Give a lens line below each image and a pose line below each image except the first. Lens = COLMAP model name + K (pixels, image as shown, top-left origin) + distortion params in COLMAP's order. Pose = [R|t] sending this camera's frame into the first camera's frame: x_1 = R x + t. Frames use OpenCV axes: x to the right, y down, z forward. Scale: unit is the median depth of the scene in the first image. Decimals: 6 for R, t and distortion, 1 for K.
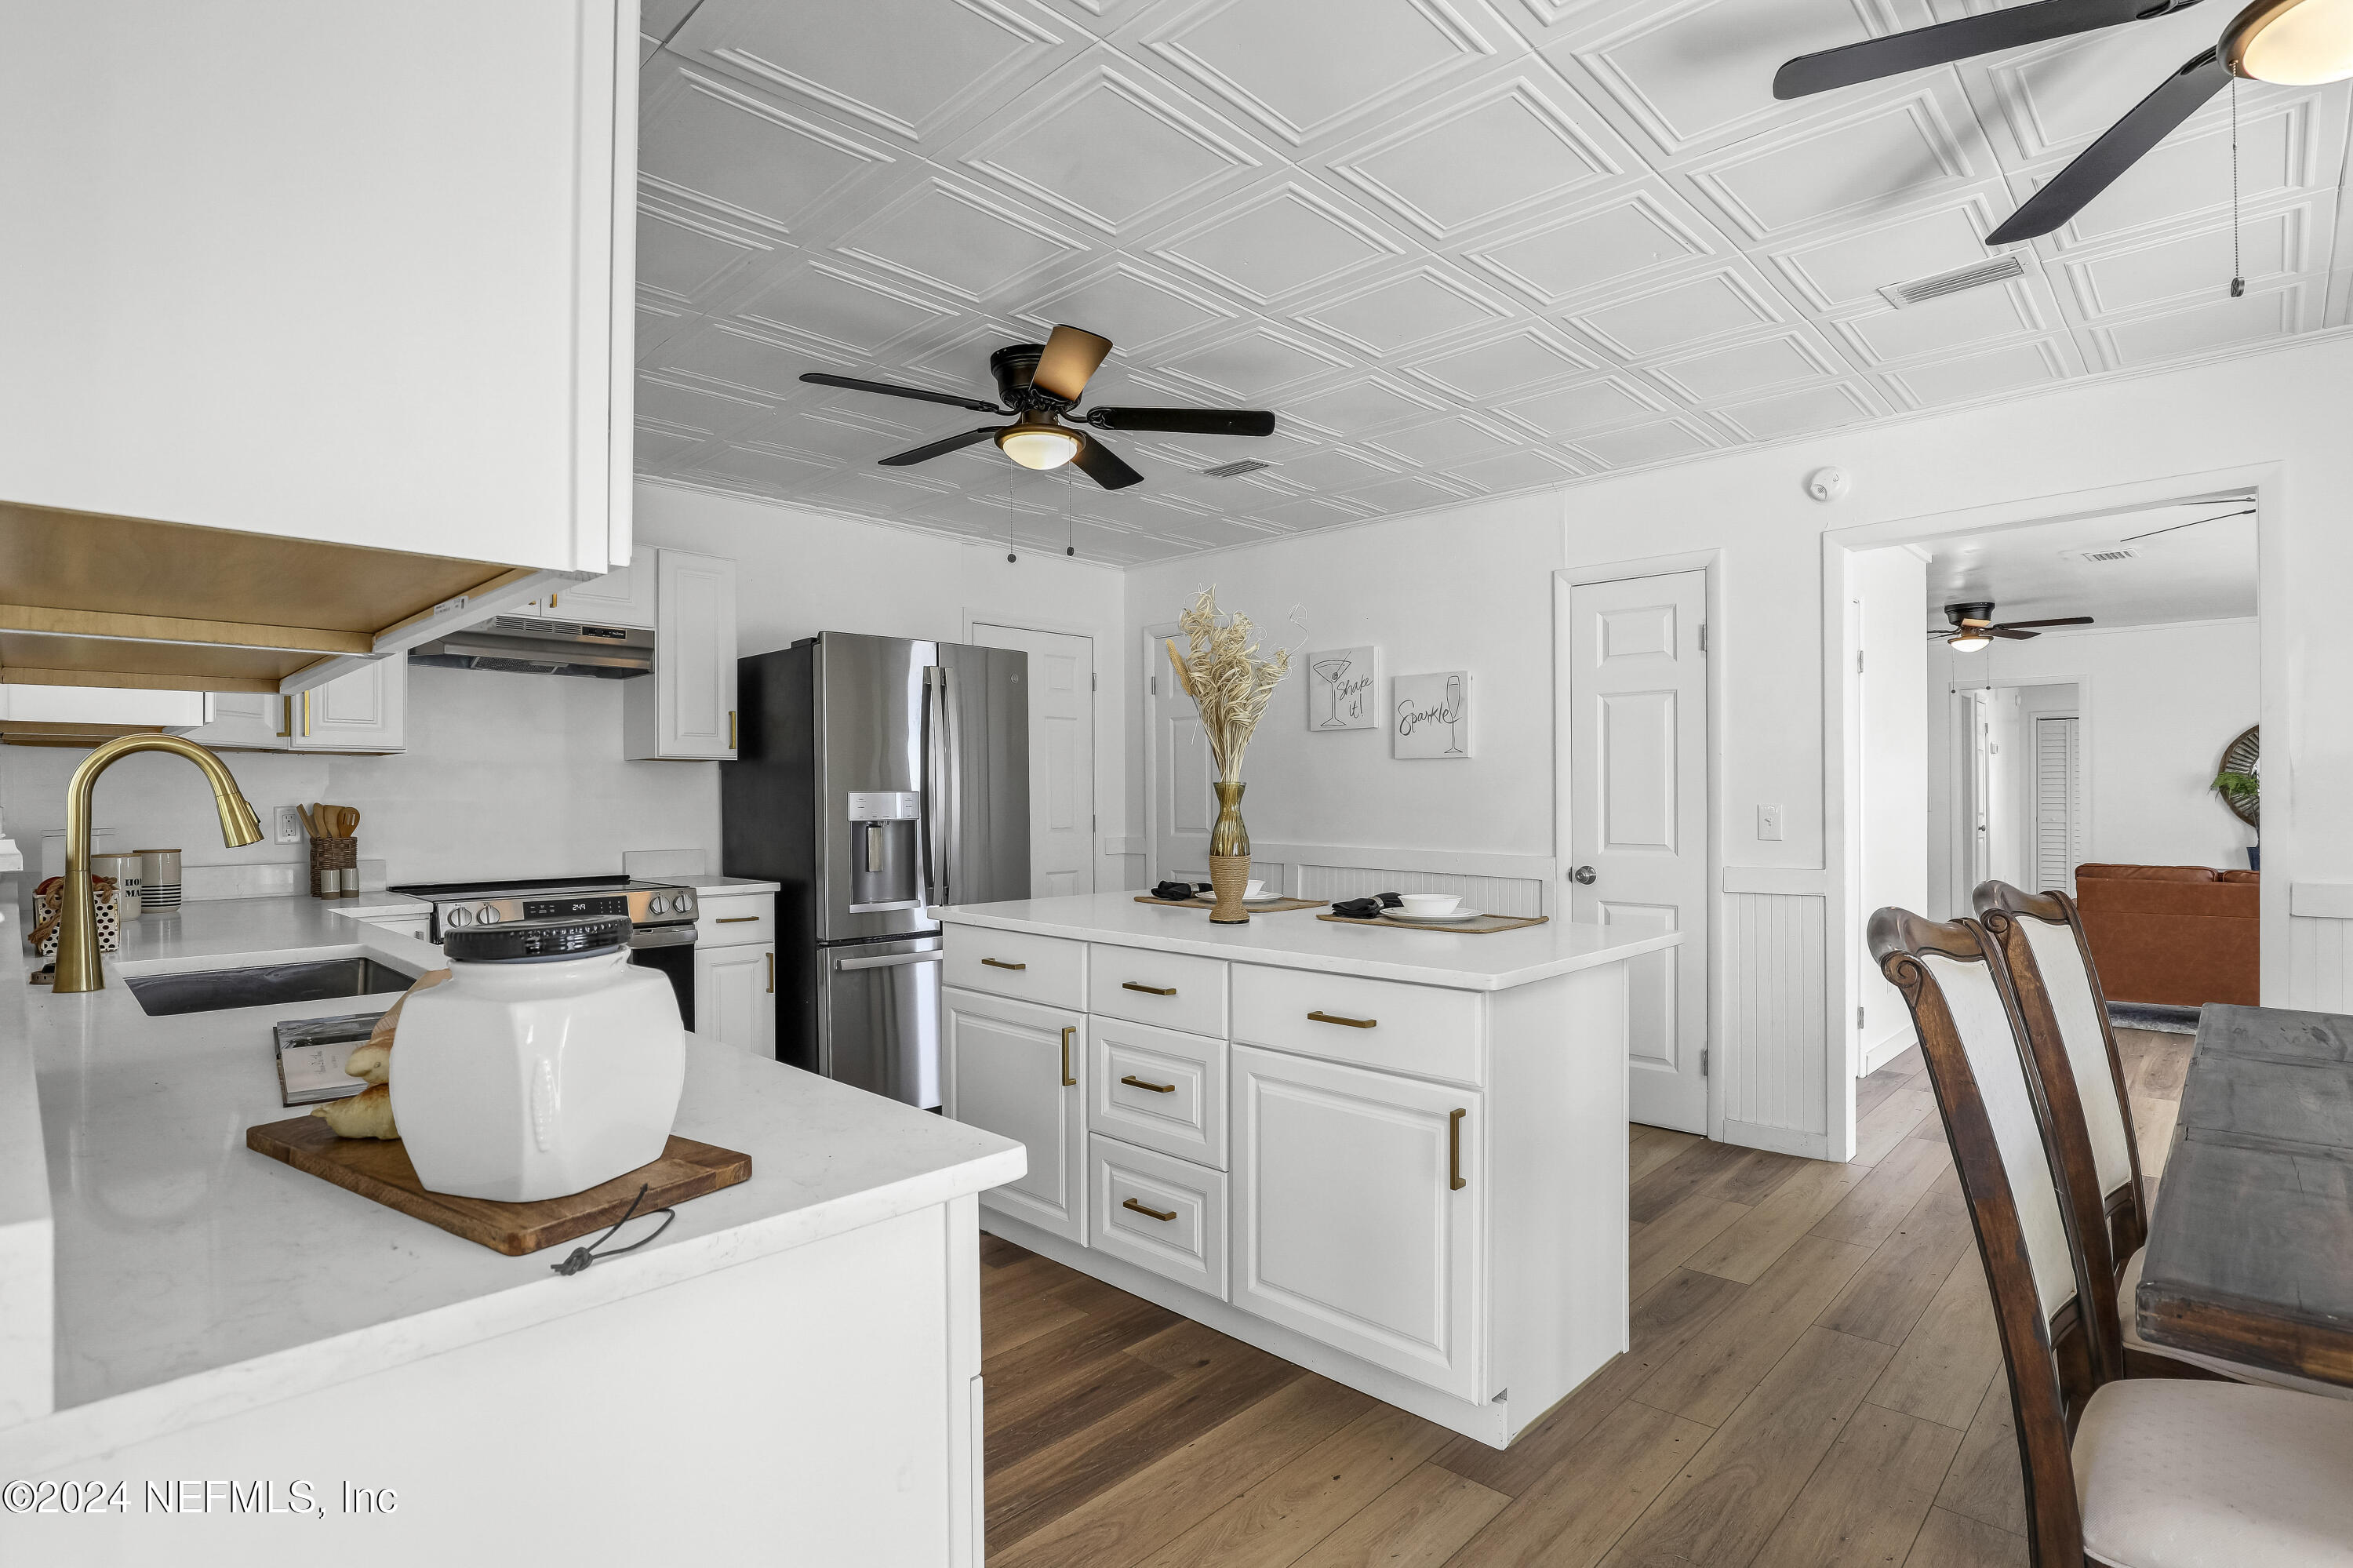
lens RADIAL K [[1229.3, 0, 1157.7], [0, 1229.3, 789.7], [0, 0, 1]] dist [-0.026729, 0.003807]
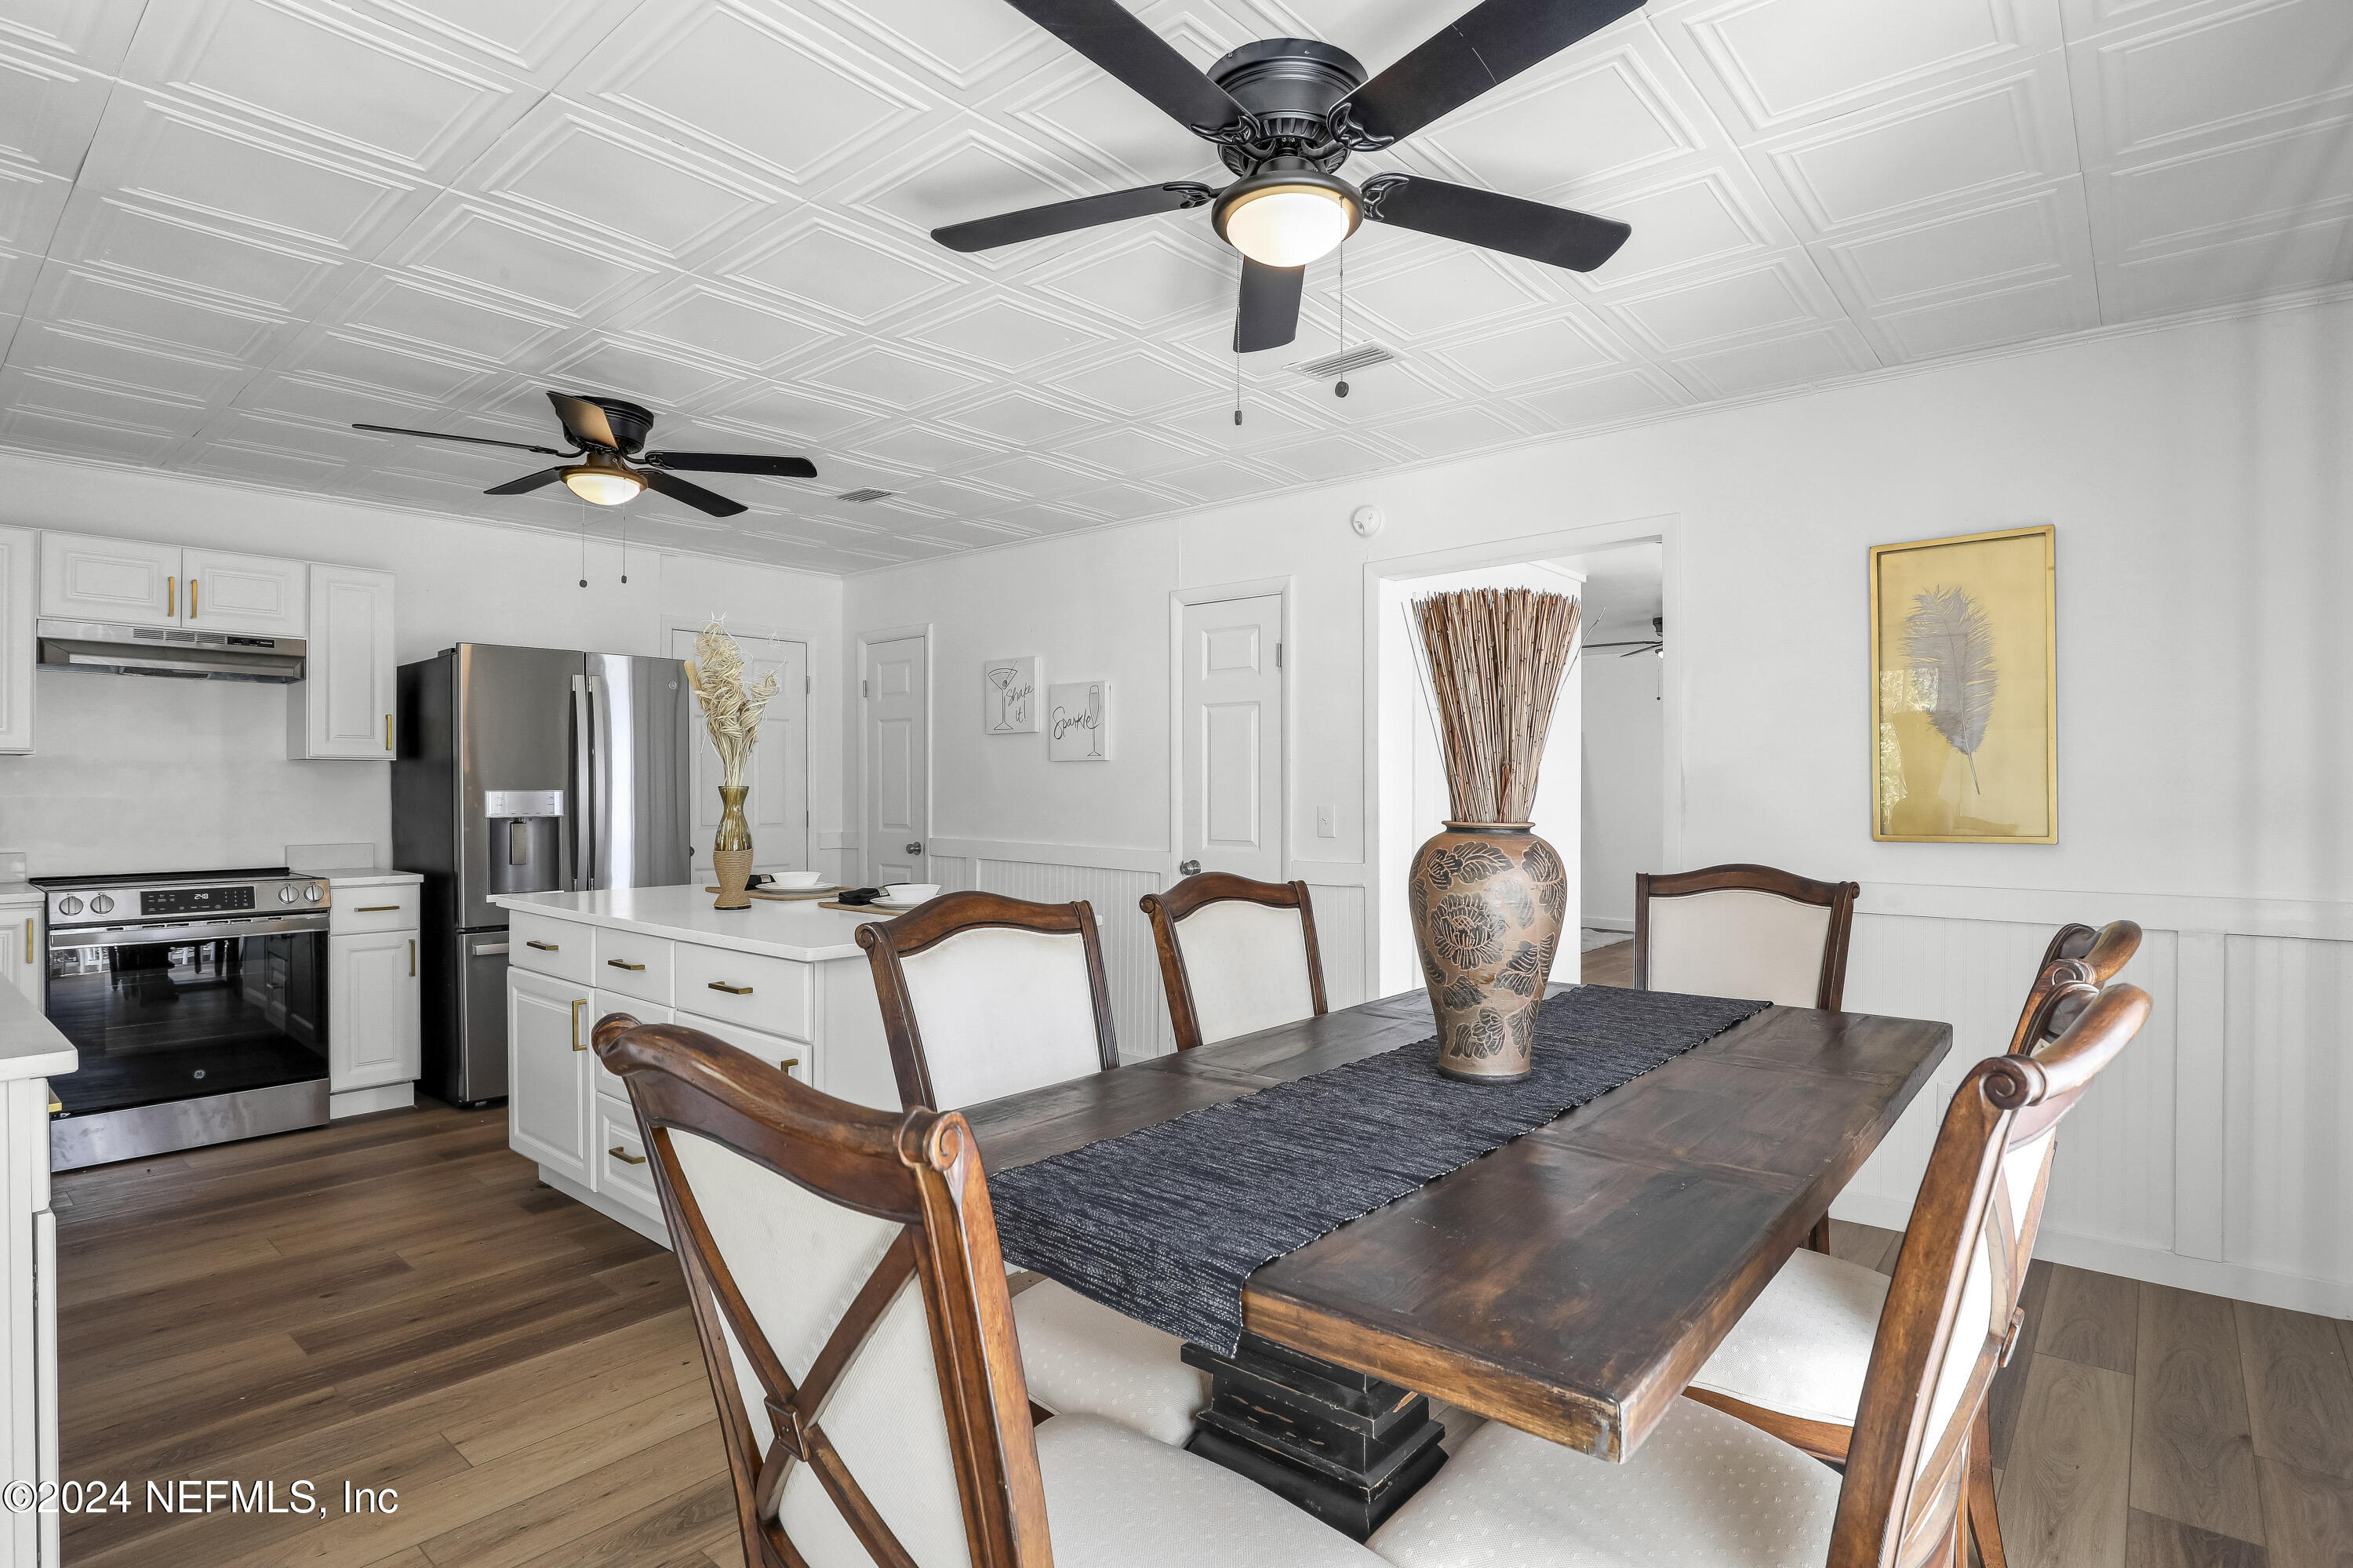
lens RADIAL K [[1229.3, 0, 1102.8], [0, 1229.3, 785.1], [0, 0, 1]] dist [-0.026729, 0.003807]
pose [[0.998131, 0.004141, 0.060975, 0.227948], [-0.004187, 0.999991, 0.000629, -0.006296], [-0.060972, -0.000884, 0.998139, -0.110777]]
